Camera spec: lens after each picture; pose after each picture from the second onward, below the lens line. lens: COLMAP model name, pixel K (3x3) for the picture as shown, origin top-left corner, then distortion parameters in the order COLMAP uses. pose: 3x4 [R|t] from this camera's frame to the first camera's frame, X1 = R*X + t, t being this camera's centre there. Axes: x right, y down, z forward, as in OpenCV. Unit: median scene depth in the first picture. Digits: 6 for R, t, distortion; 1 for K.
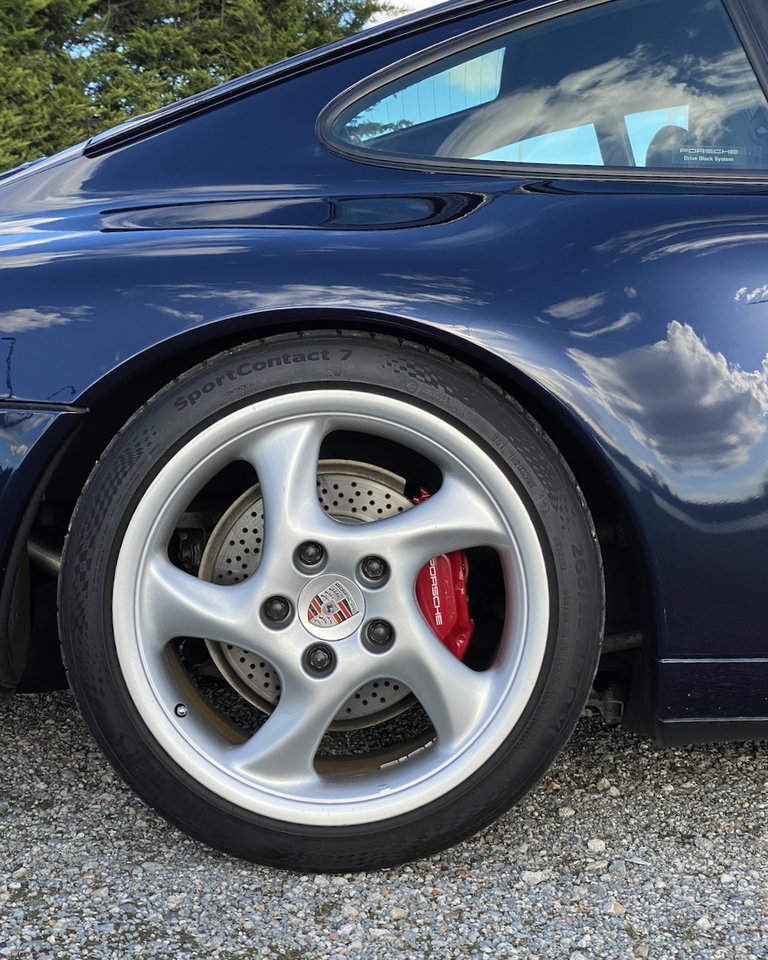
lens RADIAL K [[1651.9, 0, 385.6], [0, 1651.9, 477.9], [0, 0, 1]] dist [-0.024034, 0.000000]
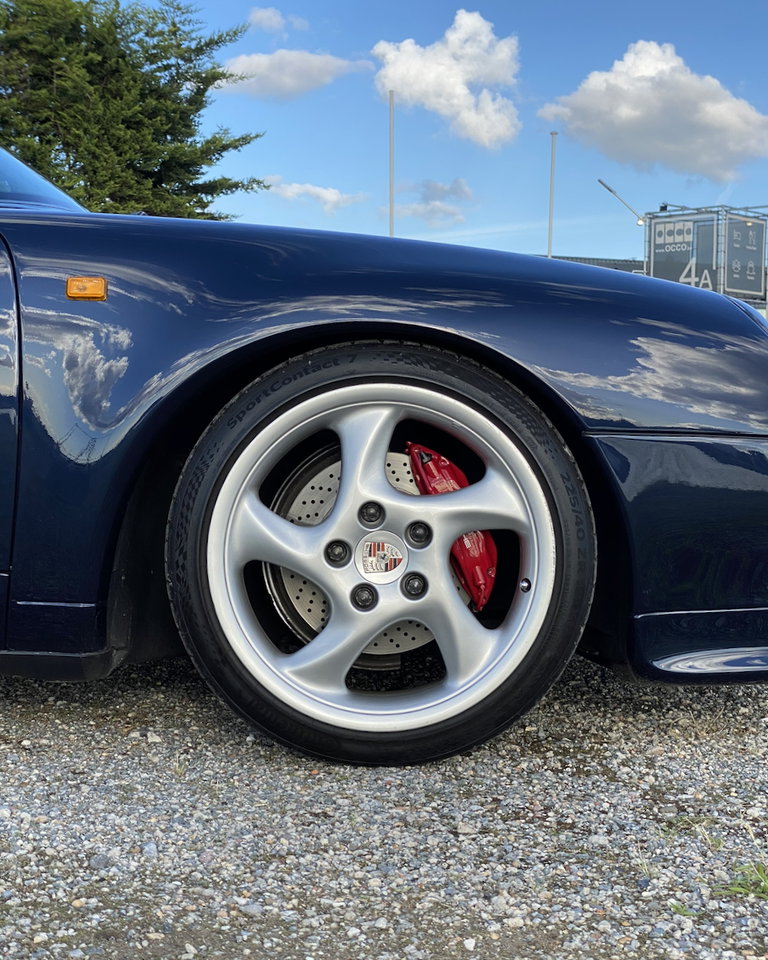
lens RADIAL K [[1651.9, 0, 390.2], [0, 1651.9, 481.4], [0, 0, 1]] dist [-0.024034, 0.000000]
pose [[0.999872, -0.015888, 0.001792, 0.105605], [0.015945, 0.999150, -0.038025, 0.008846], [-0.001186, 0.038049, 0.999275, -0.019465]]
